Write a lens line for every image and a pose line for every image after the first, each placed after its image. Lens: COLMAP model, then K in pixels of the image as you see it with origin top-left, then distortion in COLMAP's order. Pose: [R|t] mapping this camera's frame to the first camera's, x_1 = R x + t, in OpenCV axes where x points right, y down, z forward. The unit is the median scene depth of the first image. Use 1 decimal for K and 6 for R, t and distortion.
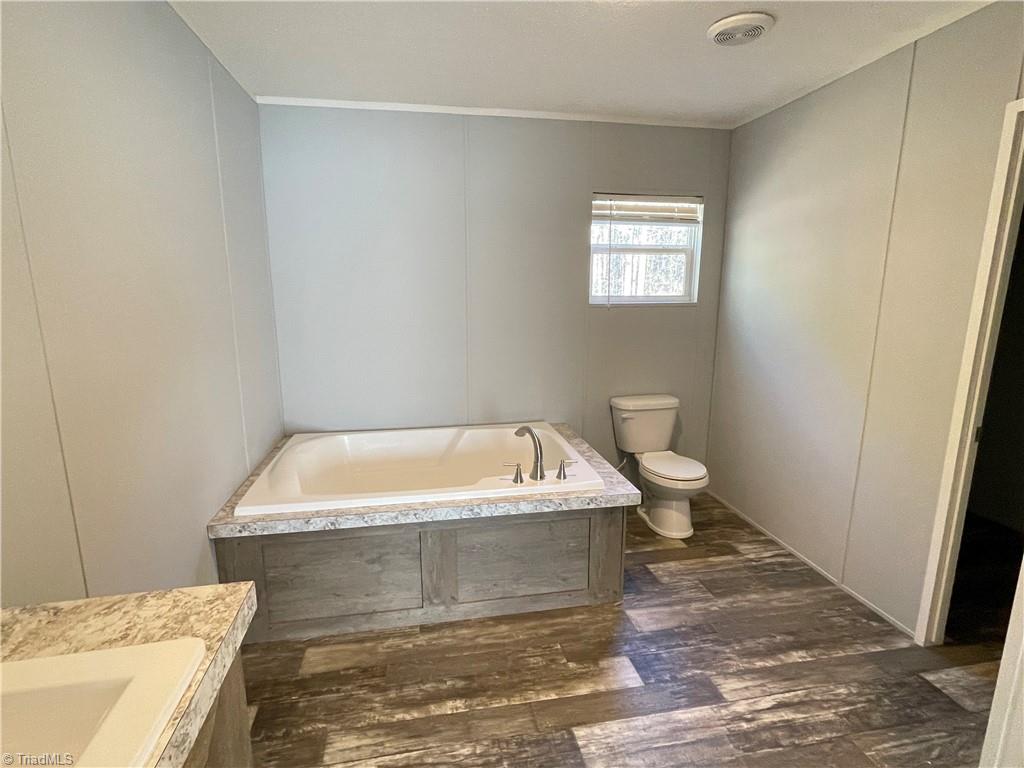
lens RADIAL K [[520.1, 0, 511.7], [0, 520.1, 385.4], [0, 0, 1]] dist [-0.006245, 0.003955]
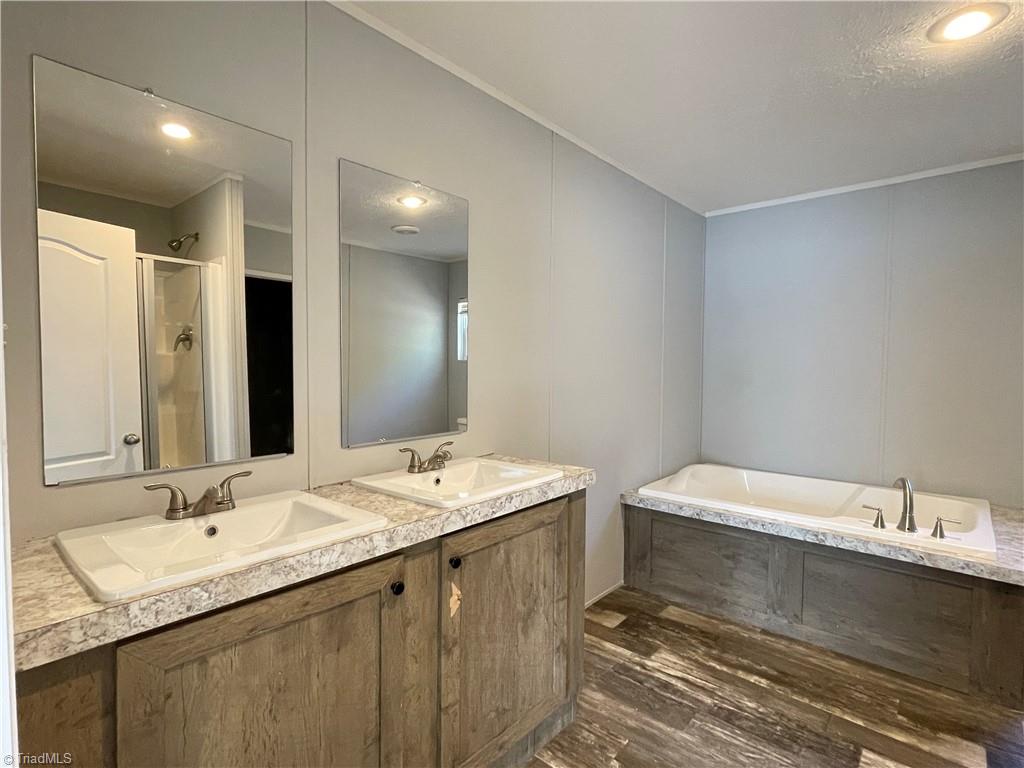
lens RADIAL K [[520.1, 0, 508.3], [0, 520.1, 381.4], [0, 0, 1]] dist [-0.006245, 0.003955]
pose [[0.619200, 0.033914, -0.784501, 0.397716], [-0.152018, 0.985343, -0.077390, 0.106626], [0.770378, 0.167178, 0.615280, -0.261898]]
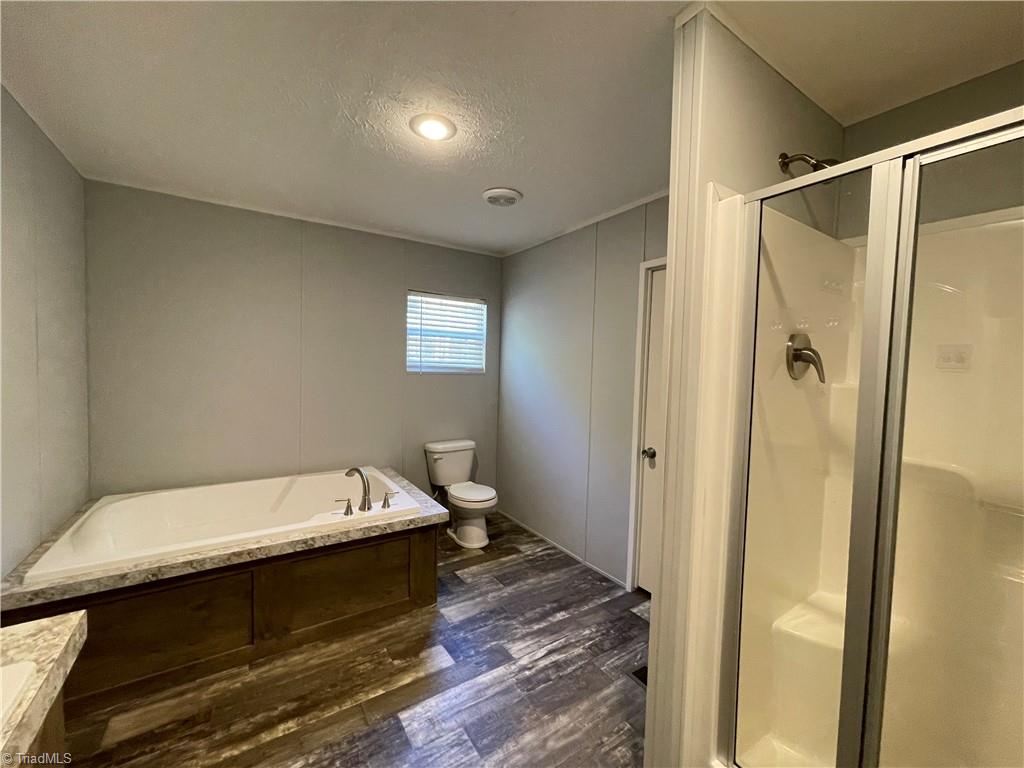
lens RADIAL K [[410.3, 0, 513.5], [0, 410.3, 385.1], [0, 0, 1]] dist [0.004163, -0.000523]
pose [[0.920525, 0.003328, 0.390670, -0.010029], [0.048891, 0.991122, -0.123643, 0.028448], [-0.387613, 0.132917, 0.912189, -0.067293]]
